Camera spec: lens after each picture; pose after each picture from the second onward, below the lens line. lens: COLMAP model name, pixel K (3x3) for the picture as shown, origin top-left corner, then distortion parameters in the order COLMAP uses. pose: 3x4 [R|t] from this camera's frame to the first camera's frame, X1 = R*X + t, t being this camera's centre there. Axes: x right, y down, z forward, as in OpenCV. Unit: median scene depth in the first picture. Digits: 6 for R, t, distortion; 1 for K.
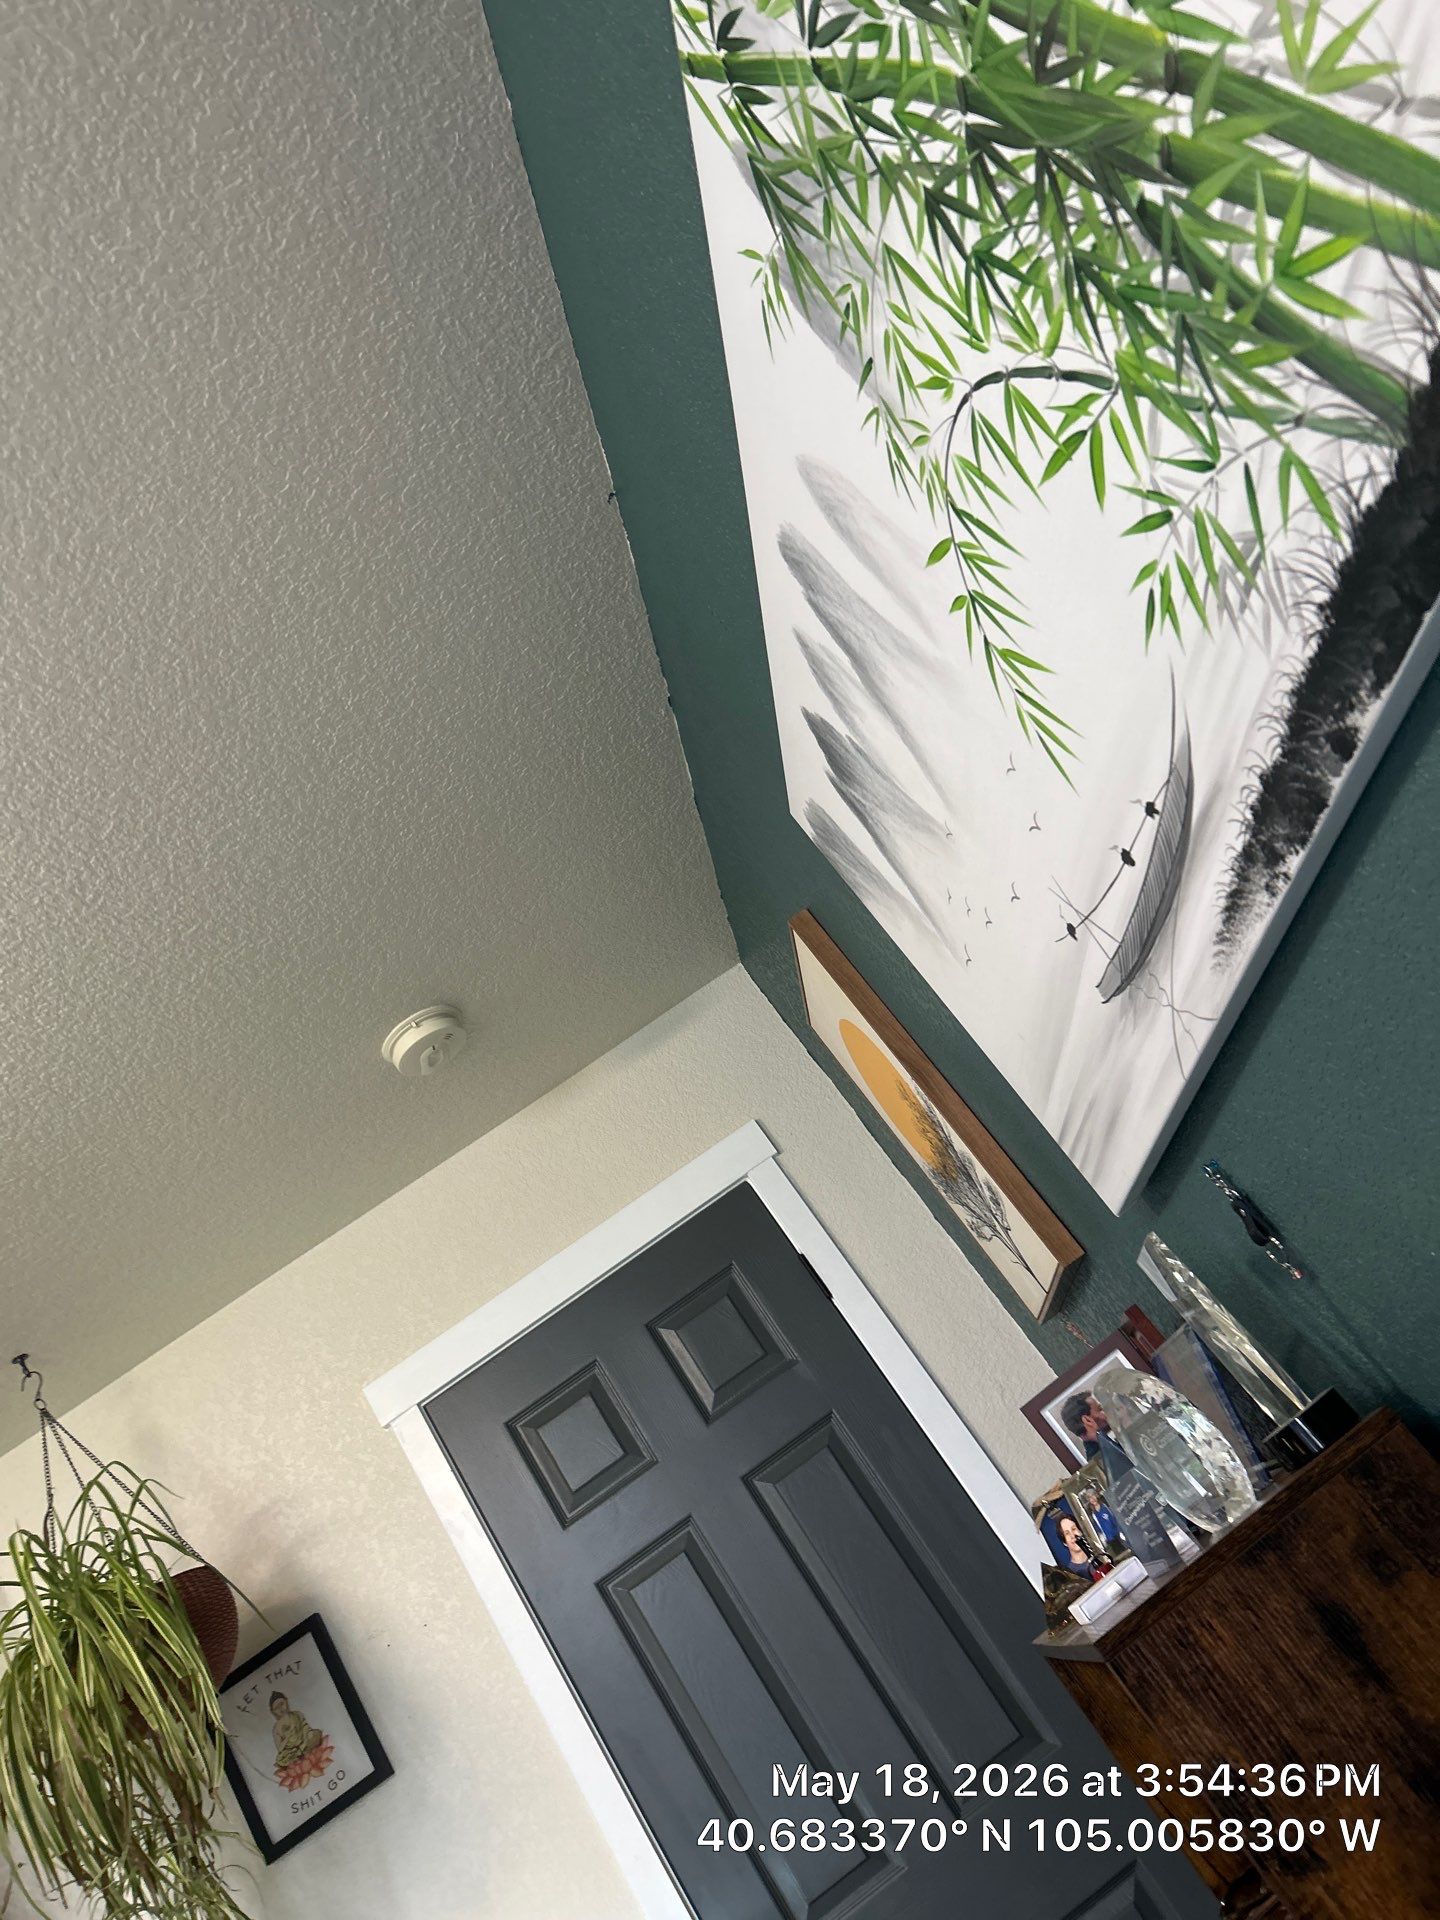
lens RADIAL K [[1419.5, 0, 736.5], [0, 1419.5, 954.4], [0, 0, 1]] dist [0.037914, -0.042170]
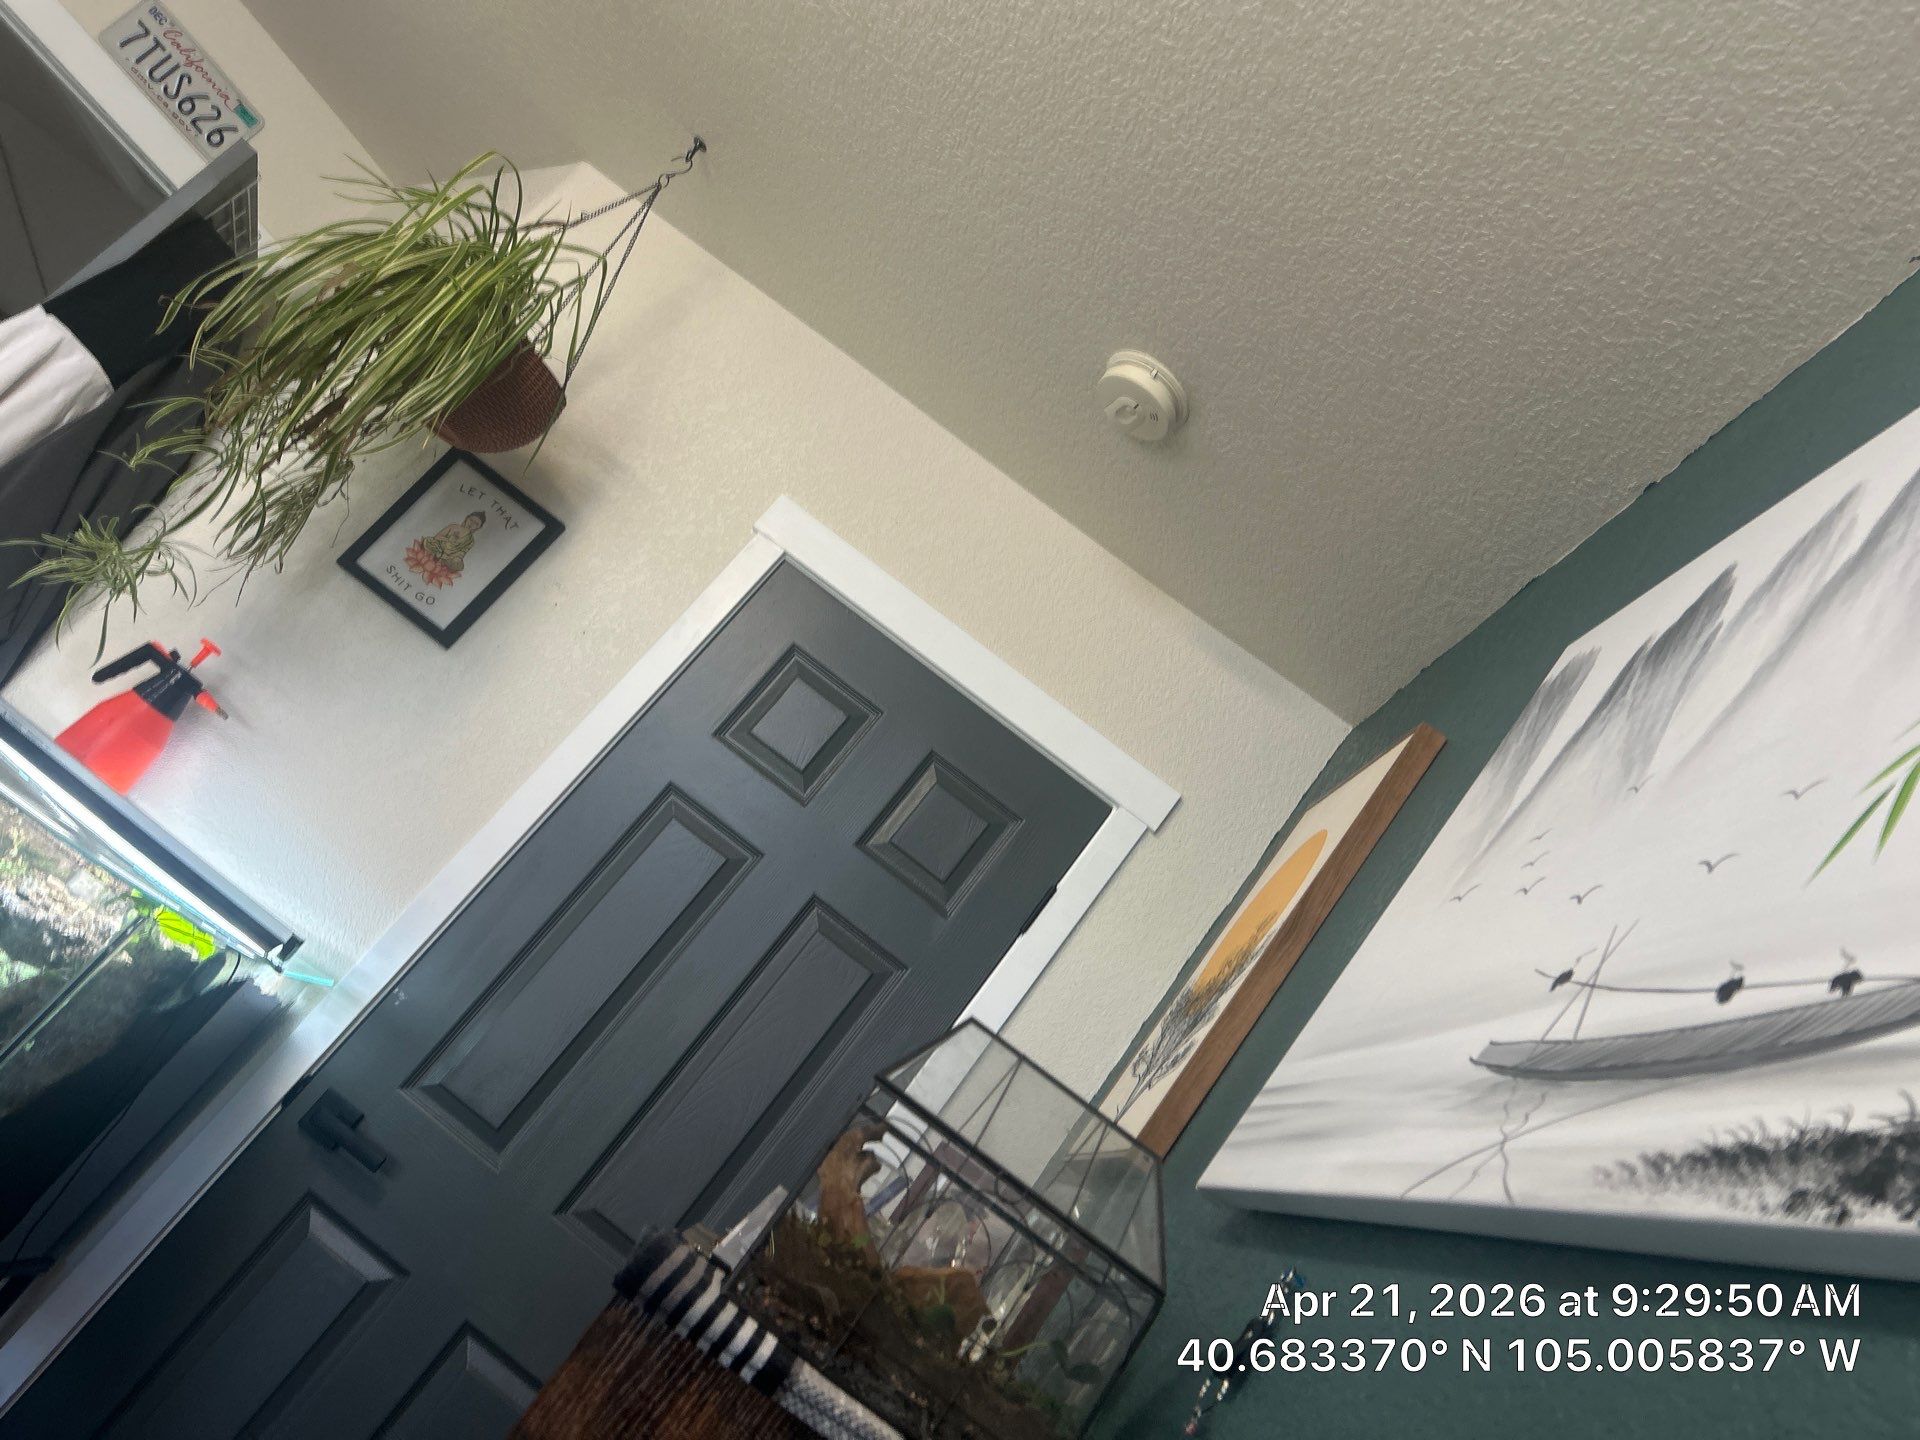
lens RADIAL K [[1437.8, 0, 962.4], [0, 1437.8, 737.1], [0, 0, 1]] dist [0.027501, -0.029566]
pose [[0.308761, 0.942603, -0.127145, 0.170026], [-0.912613, 0.331256, 0.239599, 0.053879], [0.267965, 0.042055, 0.962510, 0.353006]]
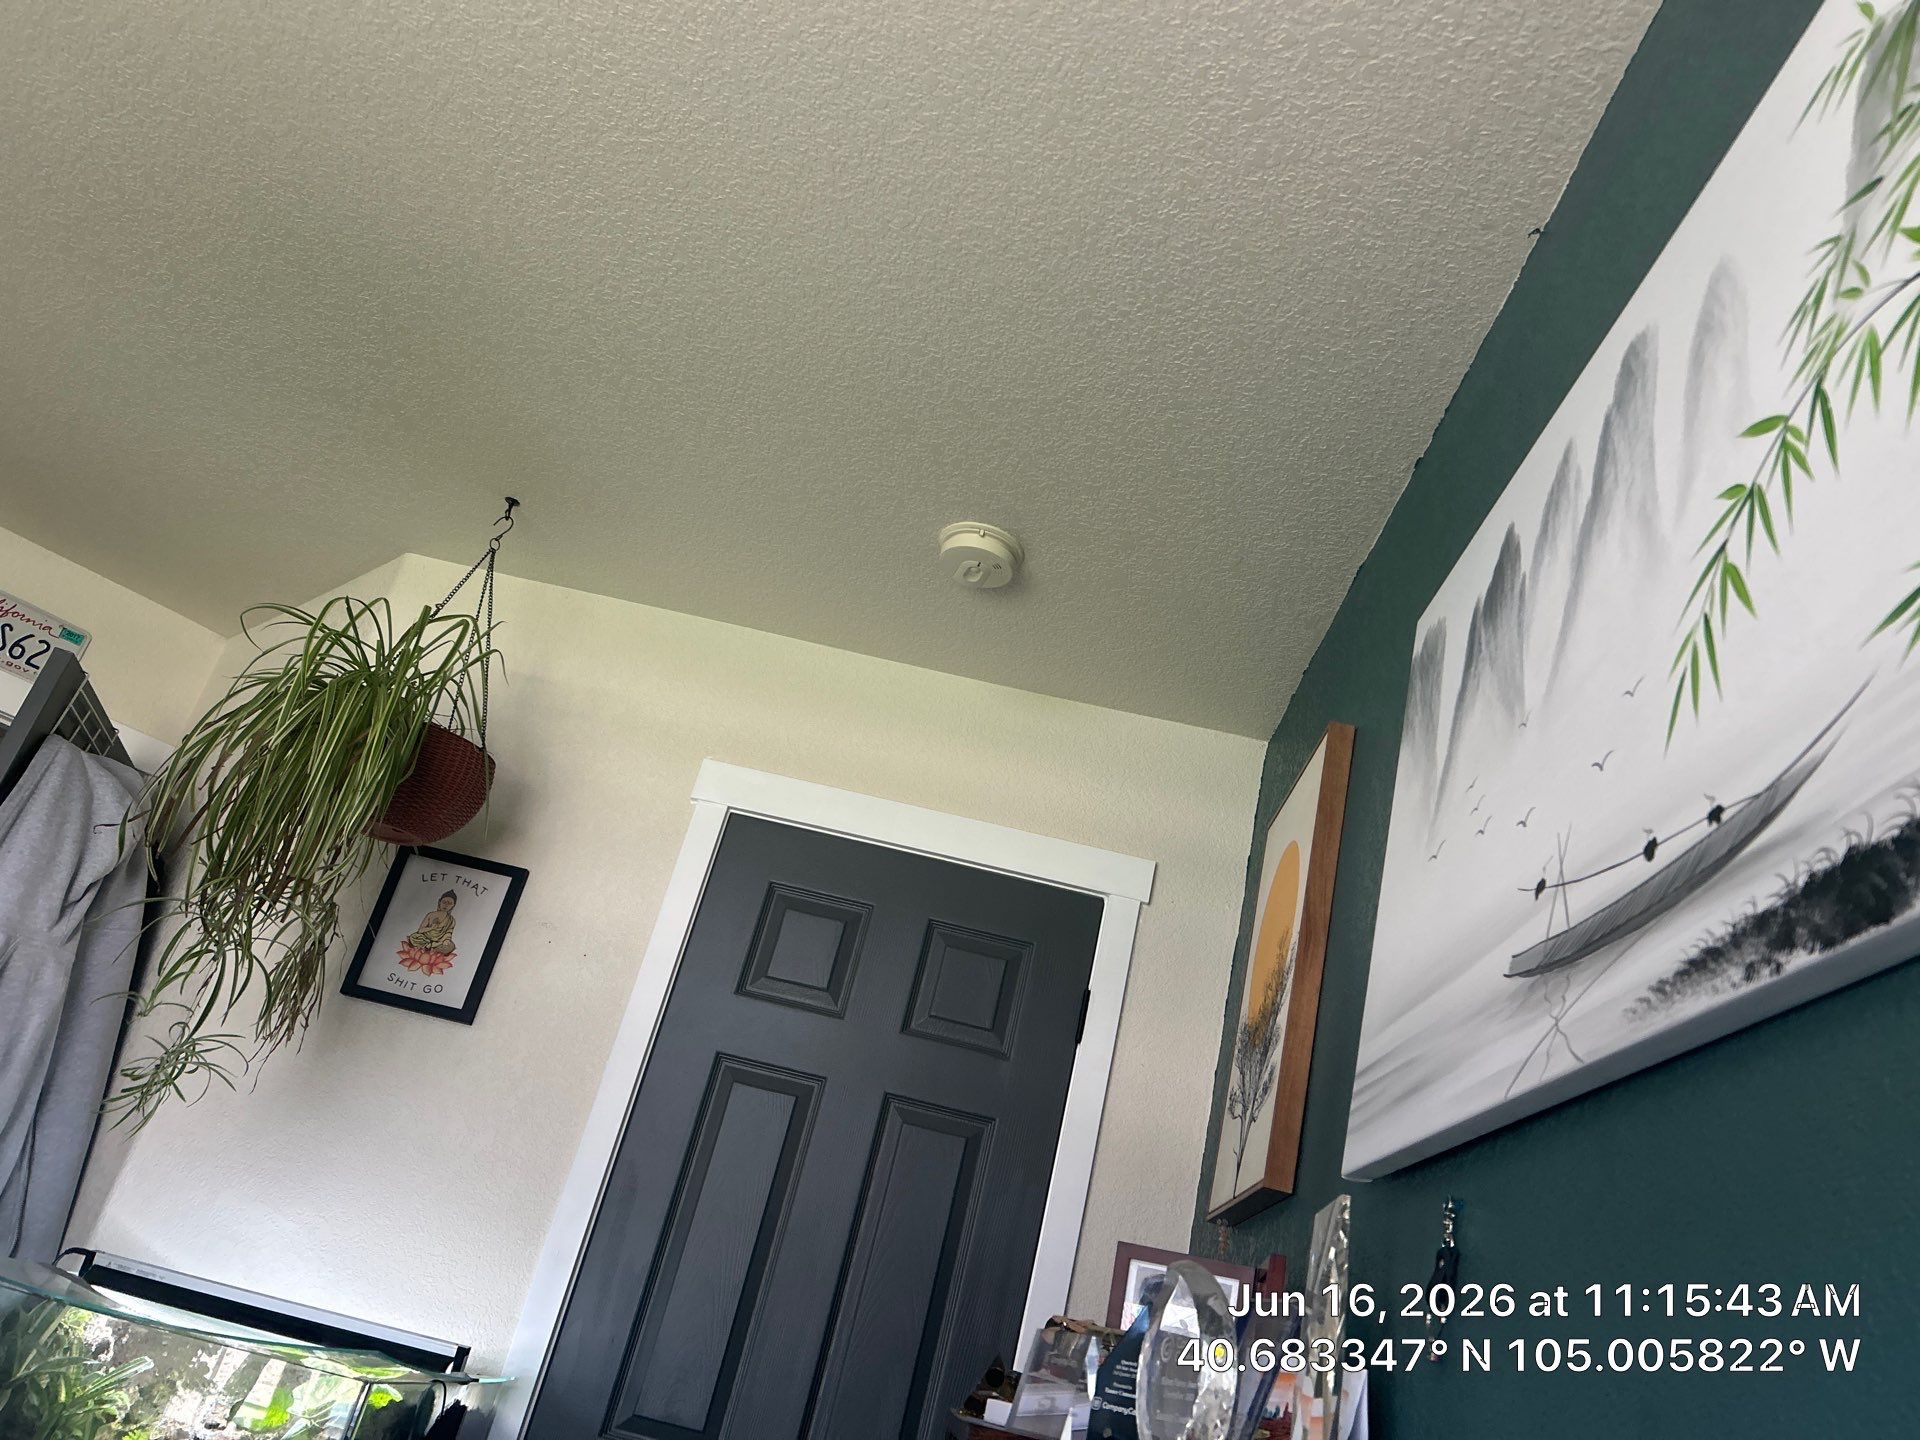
lens RADIAL K [[1426.0, 0, 985.0], [0, 1426.0, 741.3], [0, 0, 1]] dist [0.030945, -0.031089]
pose [[0.675544, 0.718589, -0.165136, 0.117731], [-0.707812, 0.694761, 0.127711, 0.064662], [0.206502, 0.030611, 0.977967, 0.107190]]
